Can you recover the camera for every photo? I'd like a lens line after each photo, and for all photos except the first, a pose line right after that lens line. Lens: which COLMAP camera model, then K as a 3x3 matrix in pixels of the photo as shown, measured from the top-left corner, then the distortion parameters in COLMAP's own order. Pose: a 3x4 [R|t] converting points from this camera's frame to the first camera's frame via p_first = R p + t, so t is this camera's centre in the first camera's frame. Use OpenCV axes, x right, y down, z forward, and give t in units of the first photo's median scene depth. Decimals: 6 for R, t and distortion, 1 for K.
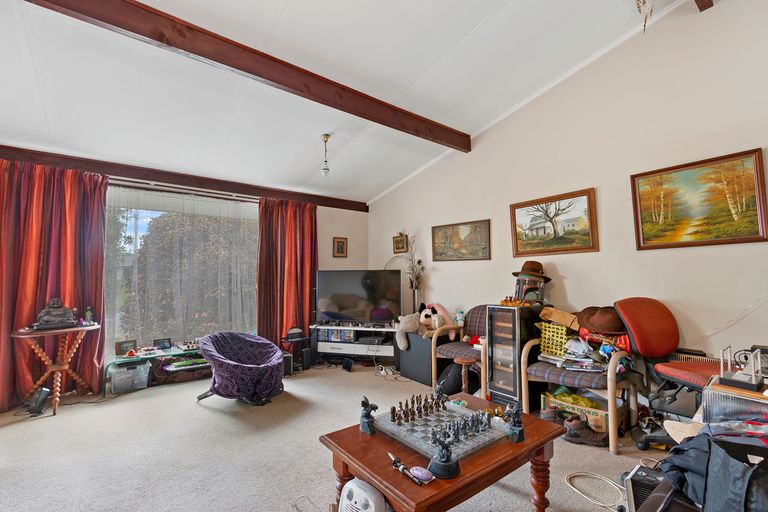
lens RADIAL K [[352.4, 0, 382.4], [0, 352.4, 255.5], [0, 0, 1]] dist [0.000496, 0.000082]
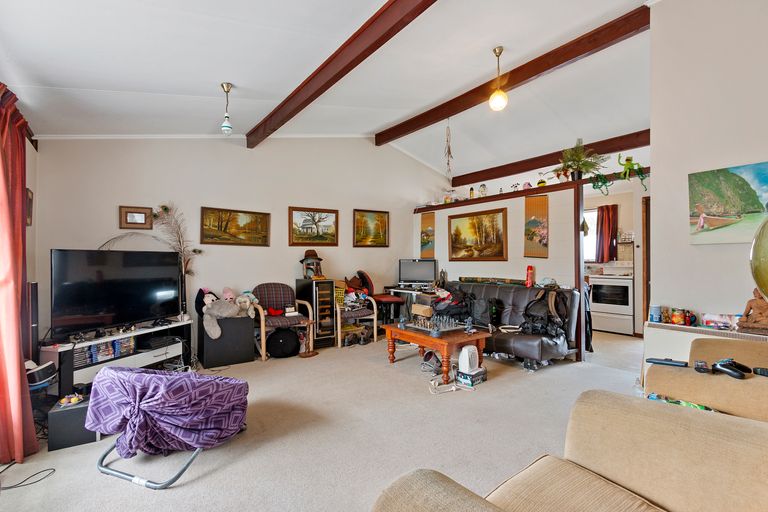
lens RADIAL K [[352.4, 0, 383.7], [0, 352.4, 256.4], [0, 0, 1]] dist [0.000496, 0.000082]
pose [[0.007406, -0.000742, 0.999972, -1.005107], [-0.070483, 0.997512, 0.001262, 0.018070], [-0.997485, -0.070491, 0.007336, 0.639510]]
